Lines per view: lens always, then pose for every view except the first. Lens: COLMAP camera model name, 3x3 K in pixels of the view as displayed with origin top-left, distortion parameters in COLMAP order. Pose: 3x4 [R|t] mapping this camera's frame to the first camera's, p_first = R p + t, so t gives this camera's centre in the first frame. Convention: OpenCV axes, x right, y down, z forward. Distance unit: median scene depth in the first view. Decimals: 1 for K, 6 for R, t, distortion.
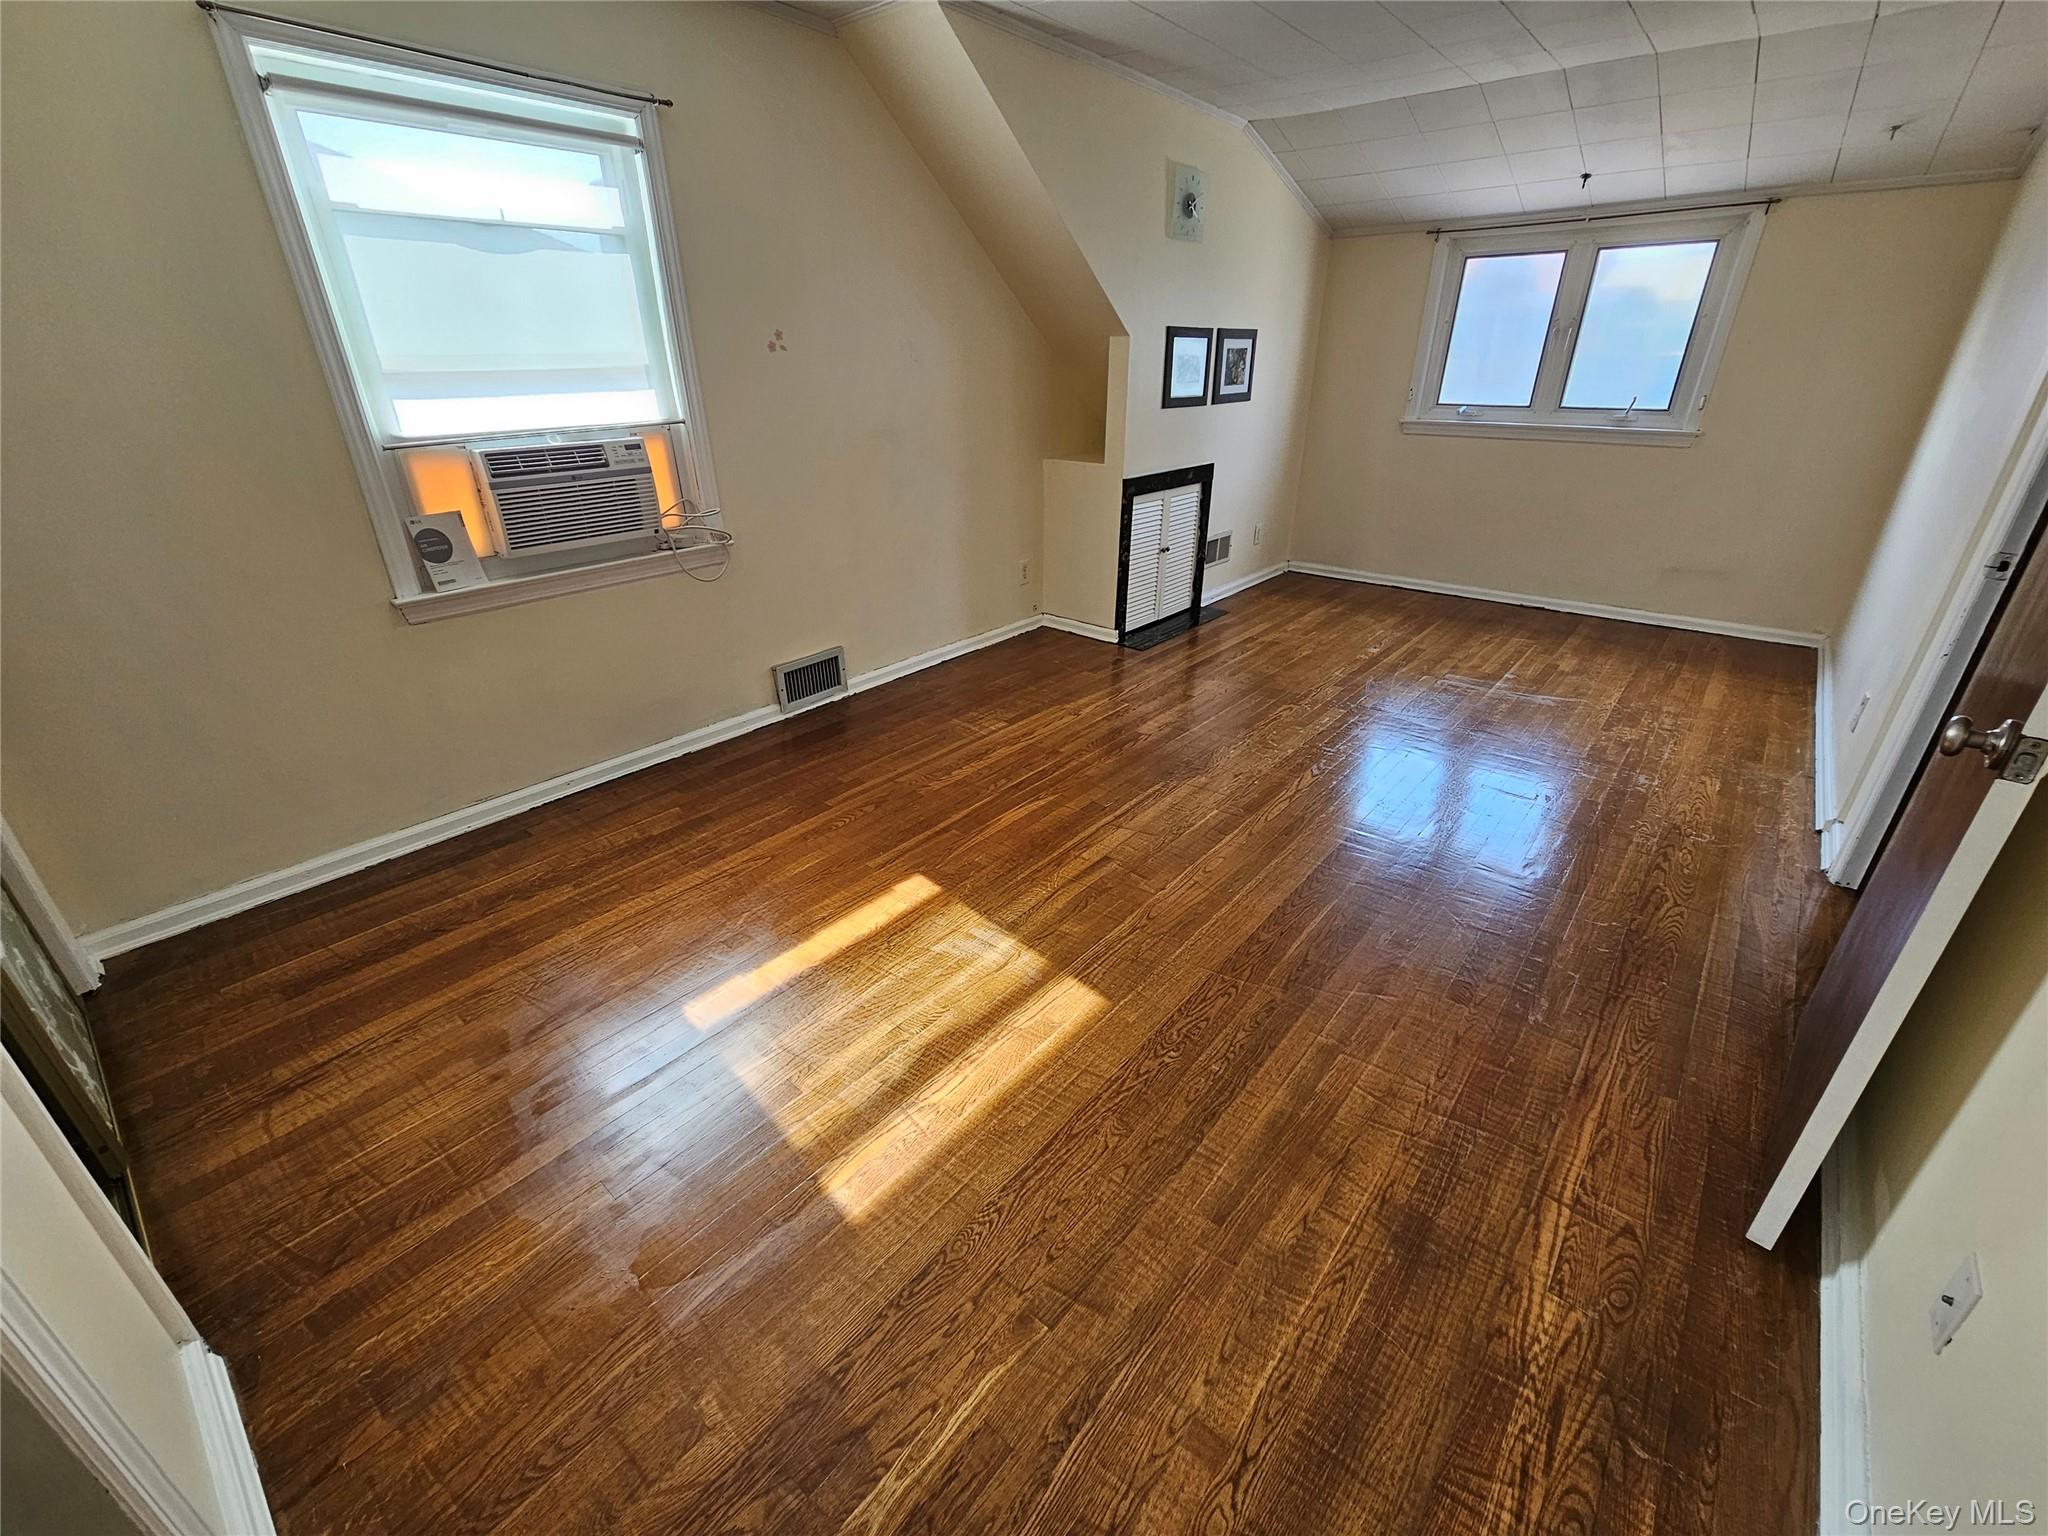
lens RADIAL K [[850.9, 0, 1020.5], [0, 850.9, 765.0], [0, 0, 1]] dist [-0.000311, 0.000615]
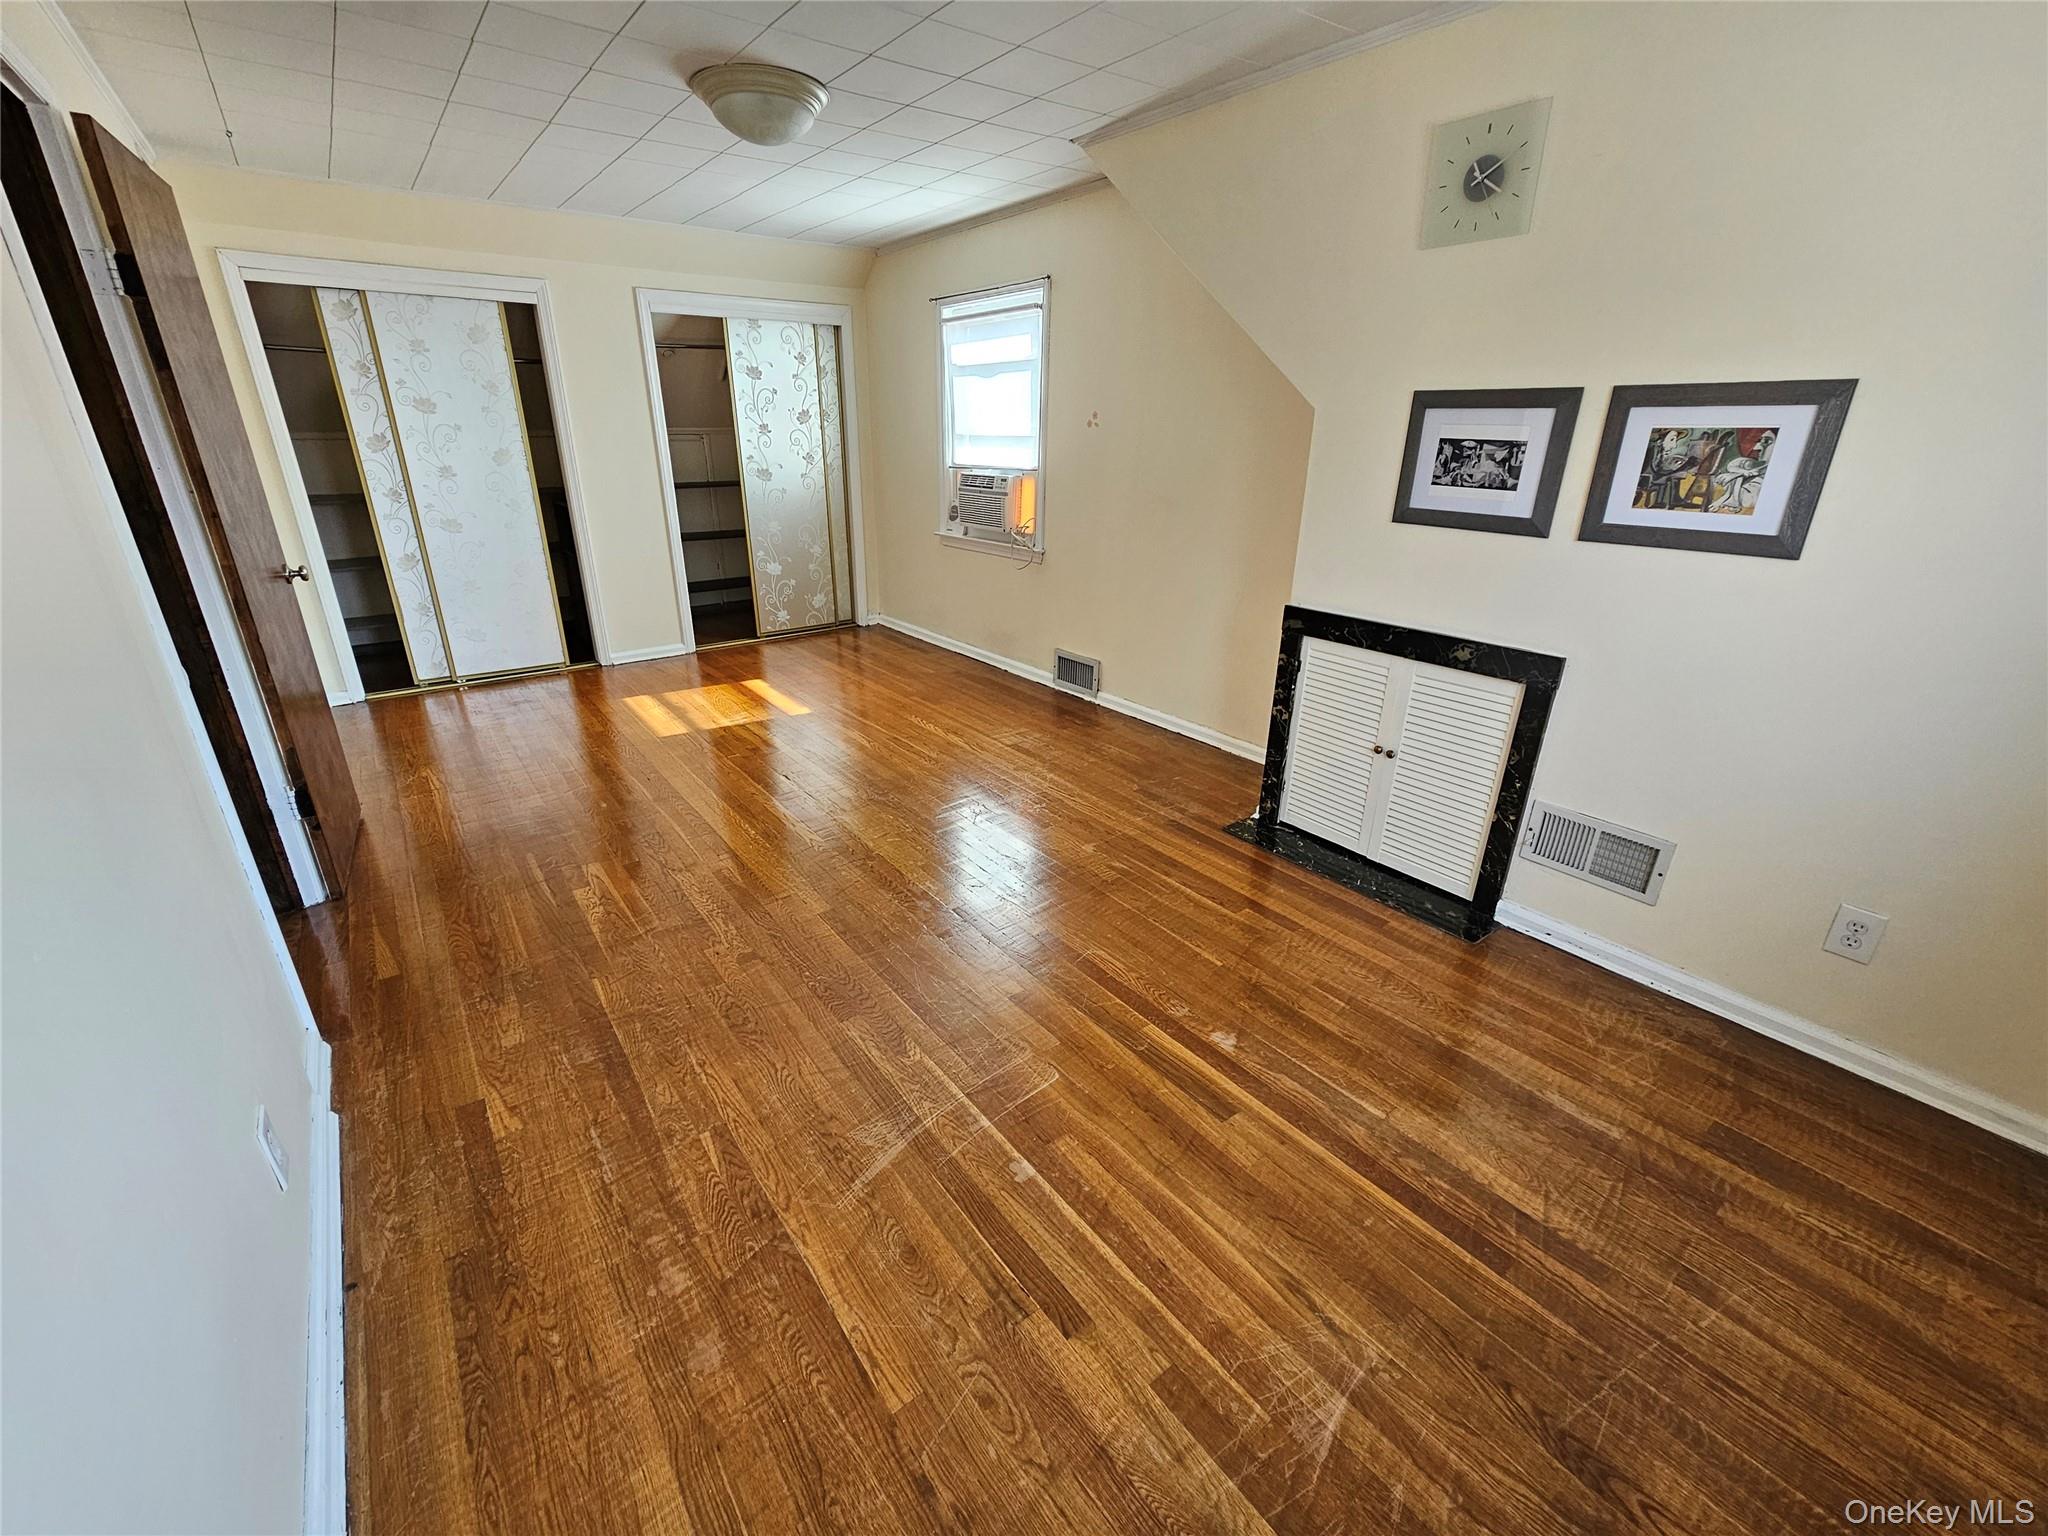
lens RADIAL K [[850.9, 0, 1019.1], [0, 850.9, 765.5], [0, 0, 1]] dist [-0.000311, 0.000615]
pose [[-0.219218, 0.367136, -0.903966, 0.857590], [-0.426357, 0.797312, 0.427215, -0.434784], [0.877589, 0.479066, -0.018254, 0.876262]]
